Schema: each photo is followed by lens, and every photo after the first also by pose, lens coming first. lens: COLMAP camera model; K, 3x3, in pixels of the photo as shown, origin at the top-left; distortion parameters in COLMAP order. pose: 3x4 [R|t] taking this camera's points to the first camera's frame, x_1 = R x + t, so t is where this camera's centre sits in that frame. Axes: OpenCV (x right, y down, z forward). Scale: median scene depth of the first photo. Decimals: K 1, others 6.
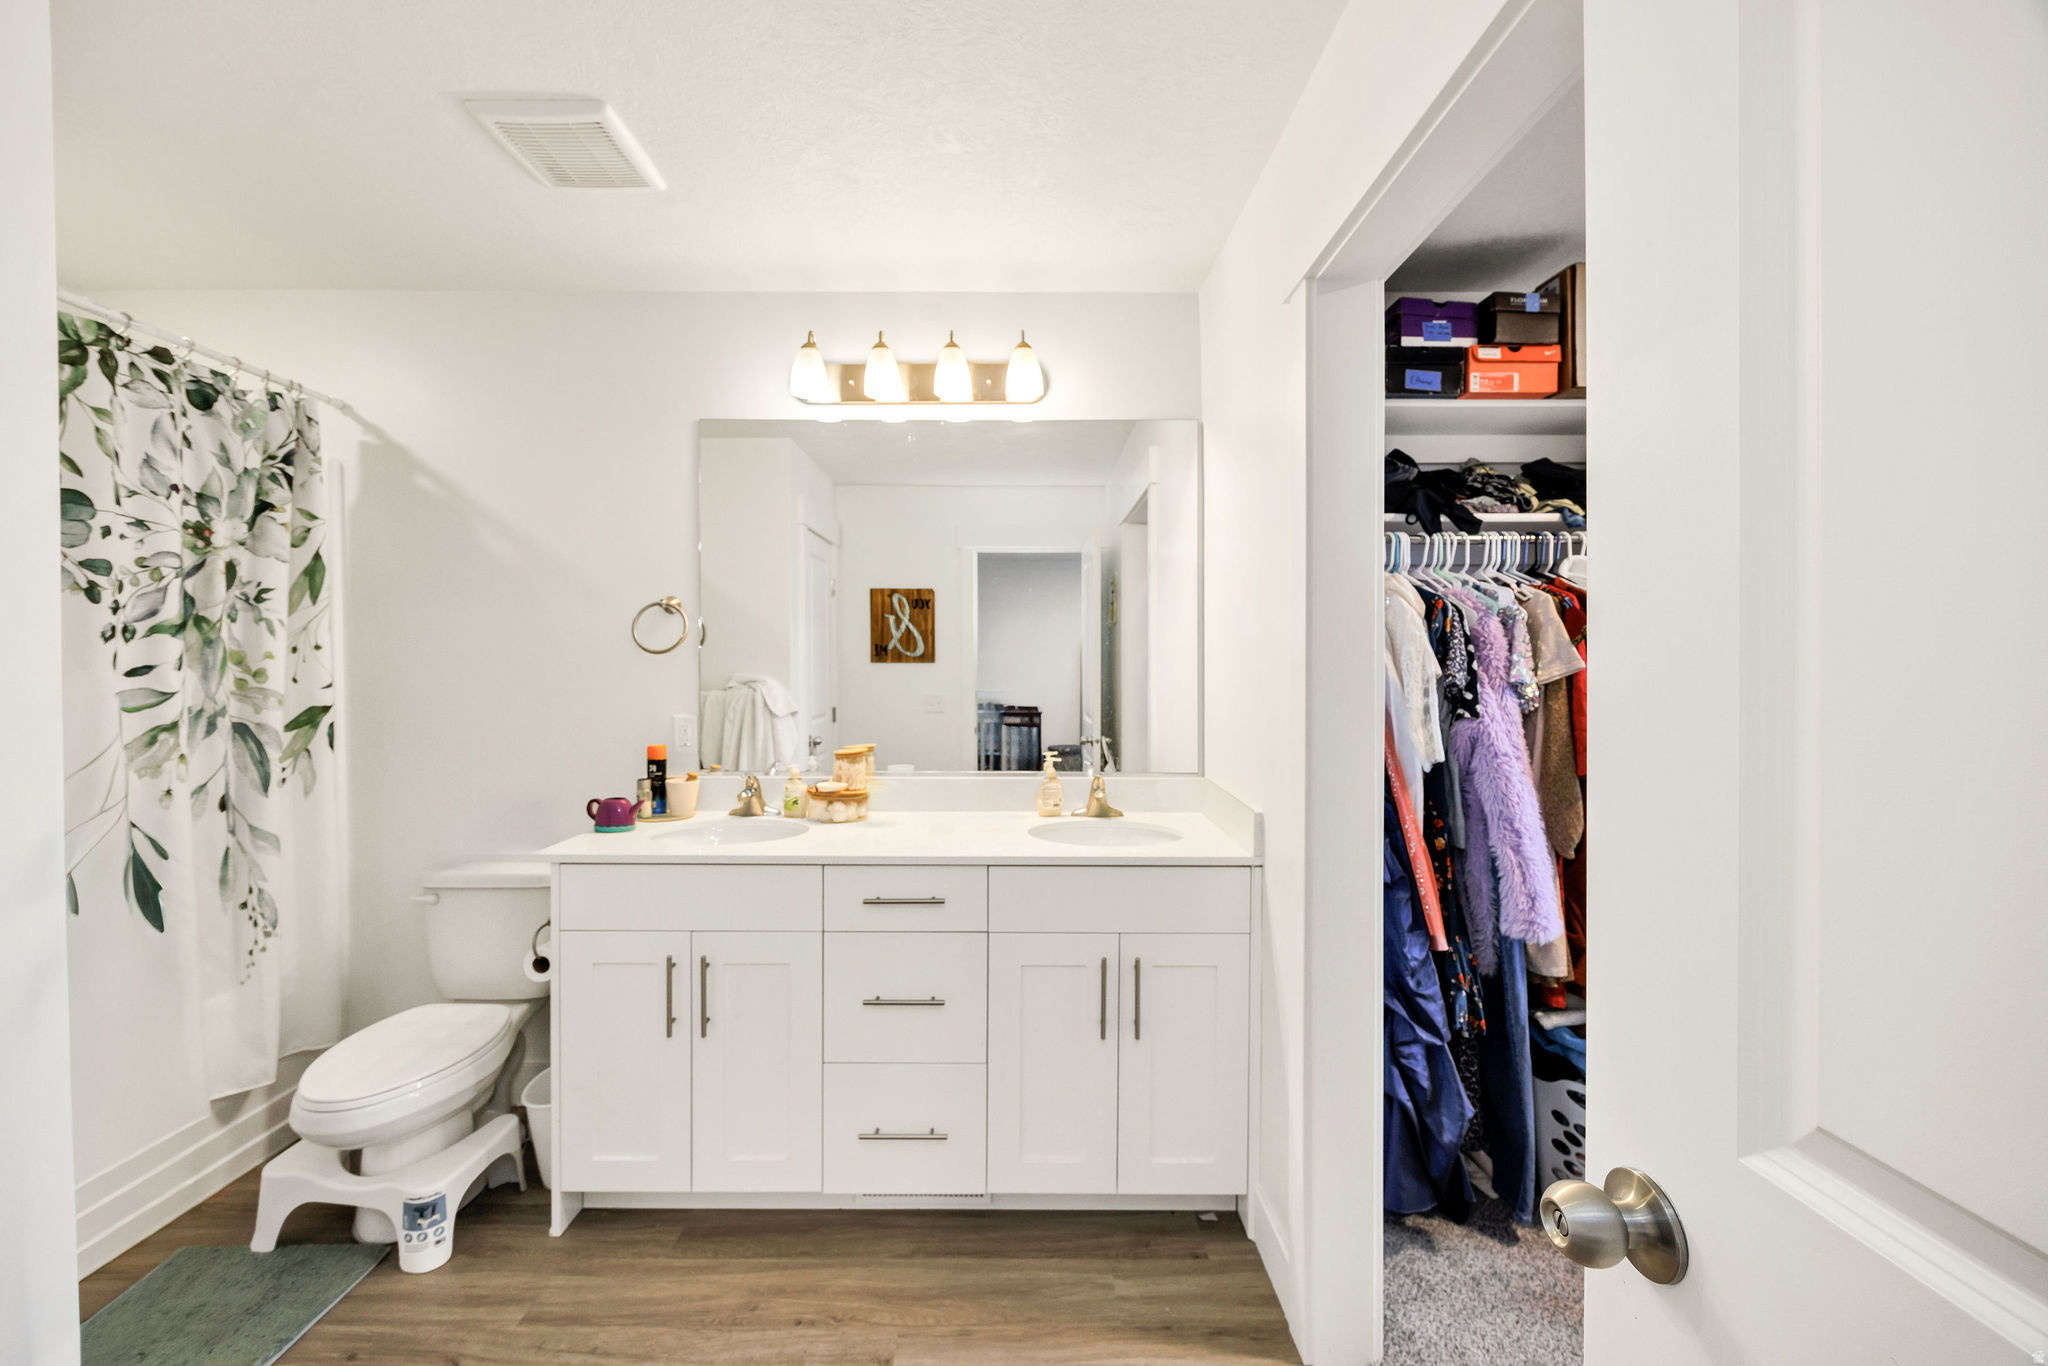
lens RADIAL K [[827.4, 0, 1028.1], [0, 827.4, 682.5], [0, 0, 1]] dist [-0.001942, 0.000019]
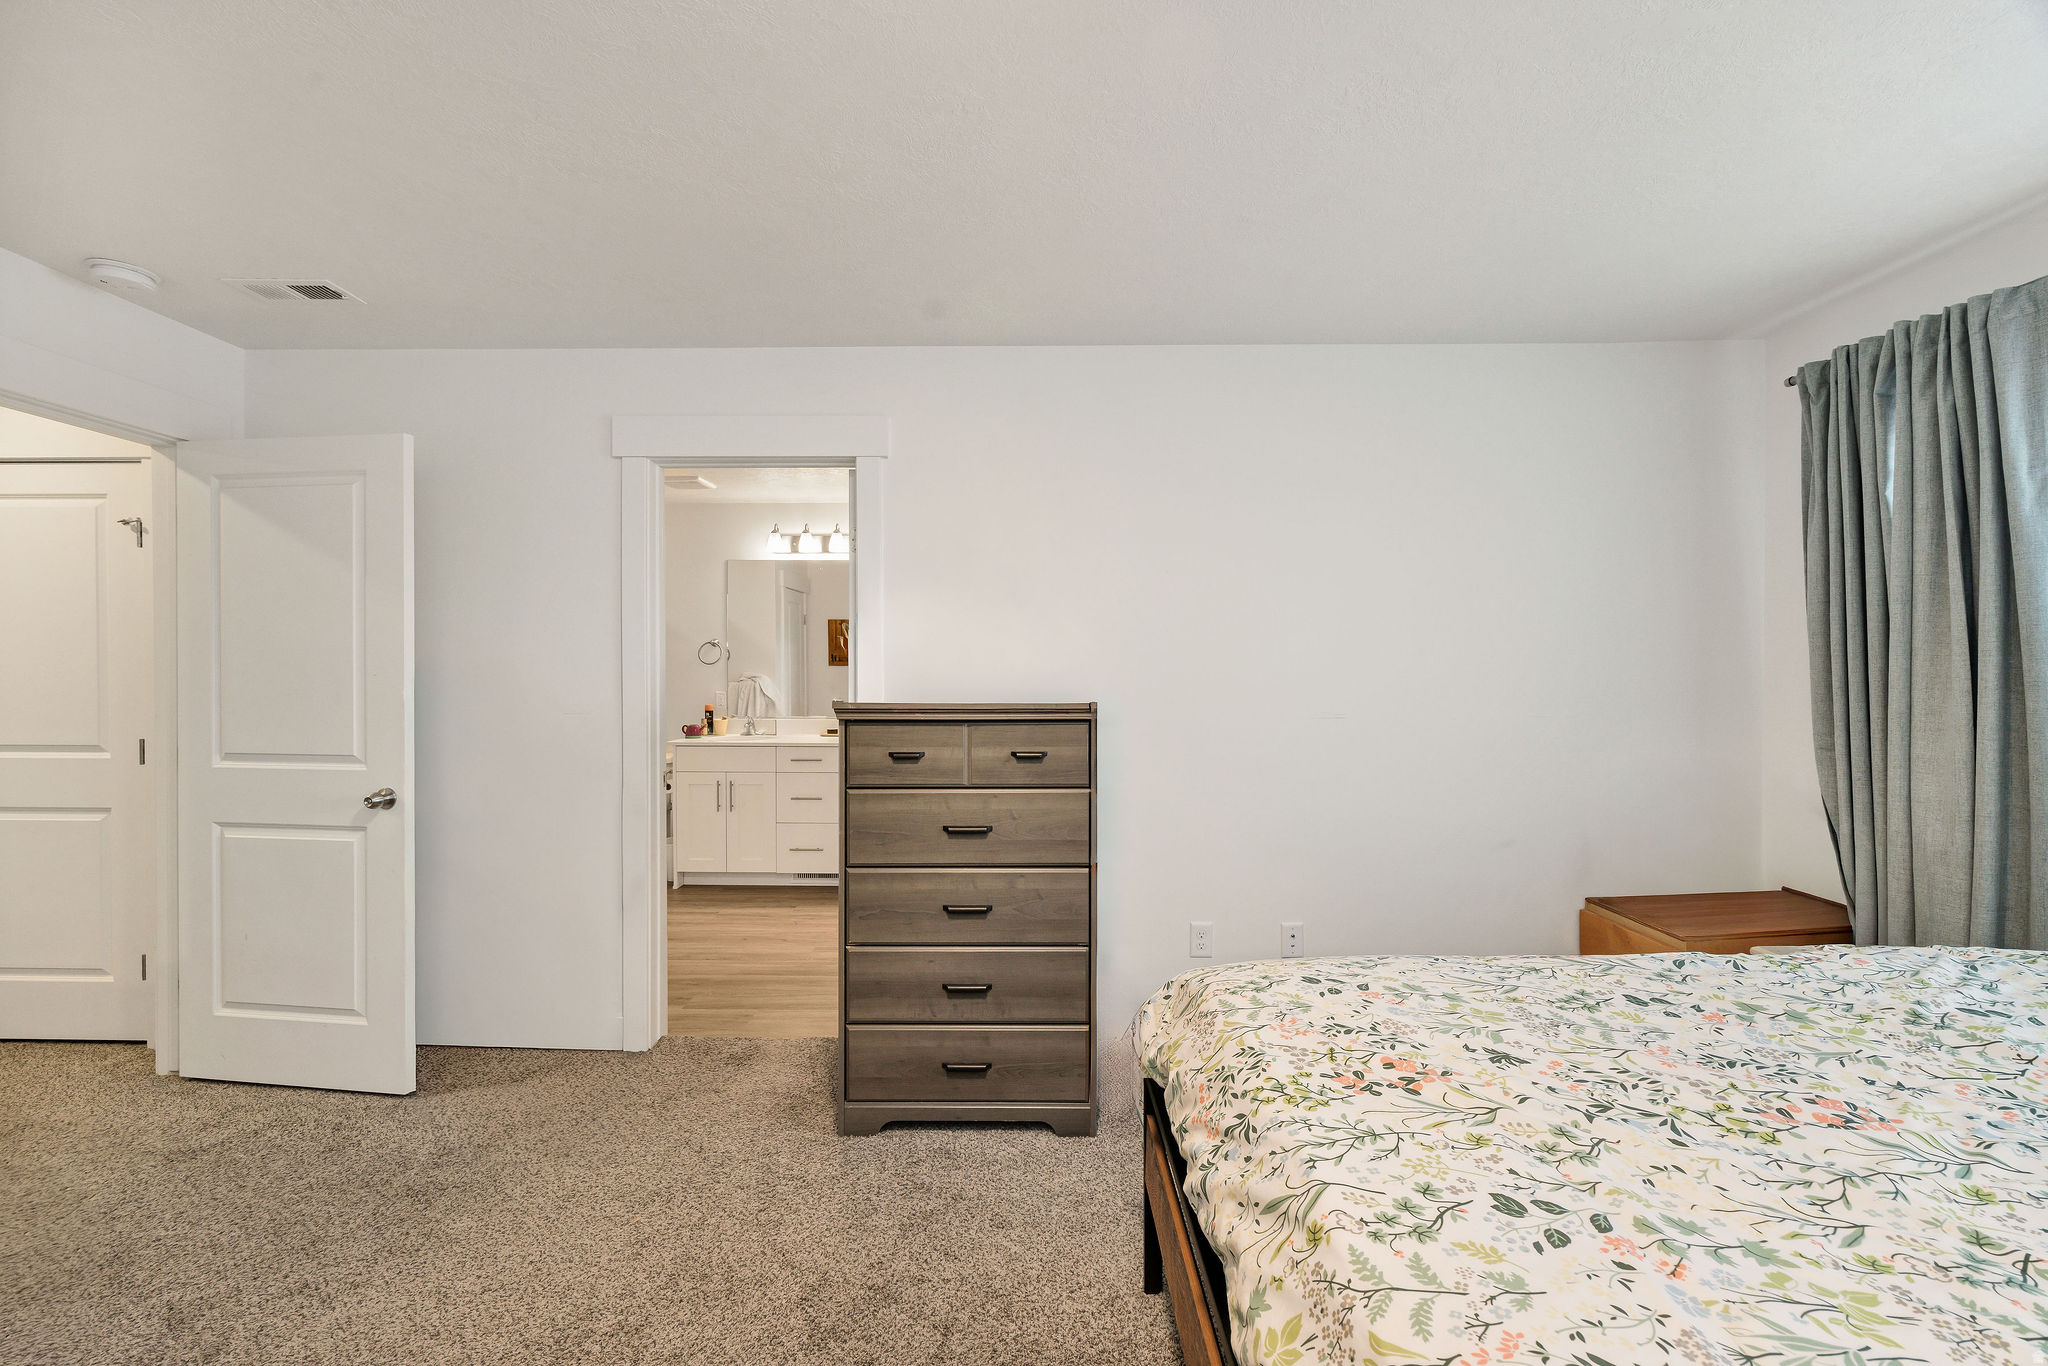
lens RADIAL K [[827.4, 0, 1013.8], [0, 827.4, 678.8], [0, 0, 1]] dist [-0.001942, 0.000019]
pose [[0.999773, 0.001081, -0.021262, 0.541473], [-0.001077, 0.999999, 0.000177, 0.004492], [0.021262, -0.000154, 0.999774, -1.551928]]
